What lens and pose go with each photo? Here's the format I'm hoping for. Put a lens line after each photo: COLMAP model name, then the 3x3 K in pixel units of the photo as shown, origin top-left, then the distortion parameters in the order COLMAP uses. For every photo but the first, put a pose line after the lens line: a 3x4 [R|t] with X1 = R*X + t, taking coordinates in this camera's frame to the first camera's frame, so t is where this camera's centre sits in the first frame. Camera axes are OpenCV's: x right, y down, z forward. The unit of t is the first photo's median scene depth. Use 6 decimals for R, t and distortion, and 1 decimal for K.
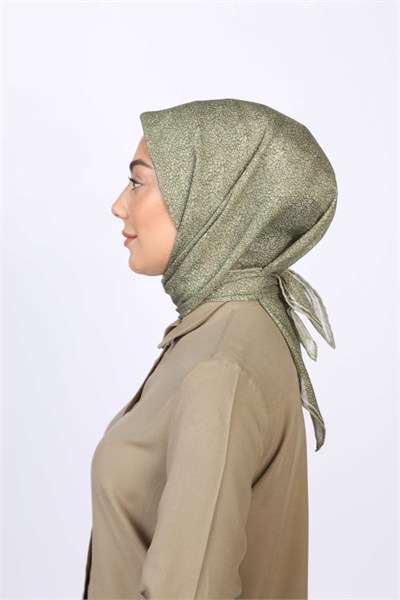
lens RADIAL K [[1759.4, 0, 200.0], [0, 1759.4, 300.0], [0, 0, 1]] dist [-0.776375, -0.100374]
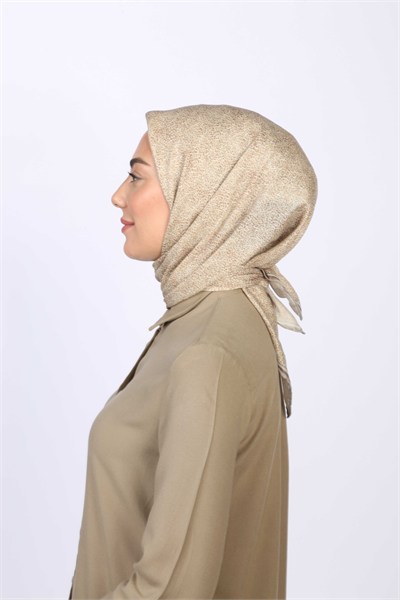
lens RADIAL K [[1880.3, 0, 200.0], [0, 1880.3, 300.0], [0, 0, 1]] dist [-0.014788, 0.069259]
pose [[0.999865, -0.014291, 0.008087, -0.001580], [0.014378, 0.999837, -0.010883, 0.020393], [-0.007930, 0.010998, 0.999908, -0.177758]]
